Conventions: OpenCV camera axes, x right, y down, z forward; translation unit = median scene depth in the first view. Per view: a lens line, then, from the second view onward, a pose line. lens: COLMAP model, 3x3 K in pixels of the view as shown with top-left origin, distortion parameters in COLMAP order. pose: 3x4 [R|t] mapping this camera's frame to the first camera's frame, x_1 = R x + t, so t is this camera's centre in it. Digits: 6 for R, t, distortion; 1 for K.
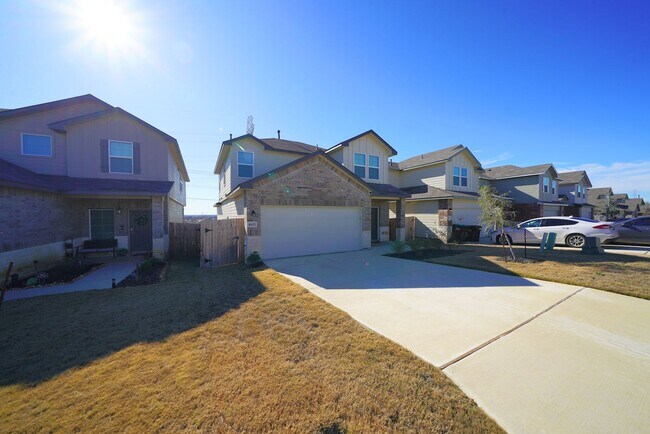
lens RADIAL K [[220.8, 0, 326.9], [0, 220.8, 222.7], [0, 0, 1]] dist [-0.016763, -0.000388]
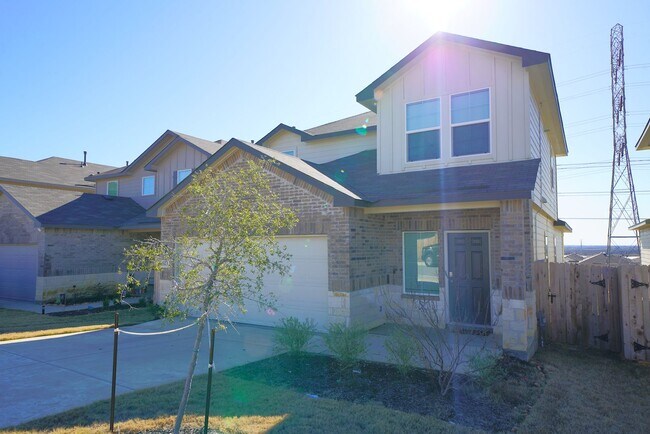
lens RADIAL K [[445.2, 0, 328.8], [0, 445.2, 219.5], [0, 0, 1]] dist [0.038827, 0.008750]
pose [[0.483933, -0.046918, -0.873847, 1.068478], [-0.036941, 0.996576, -0.073966, -0.041430], [0.874325, 0.068075, 0.480543, 0.652265]]
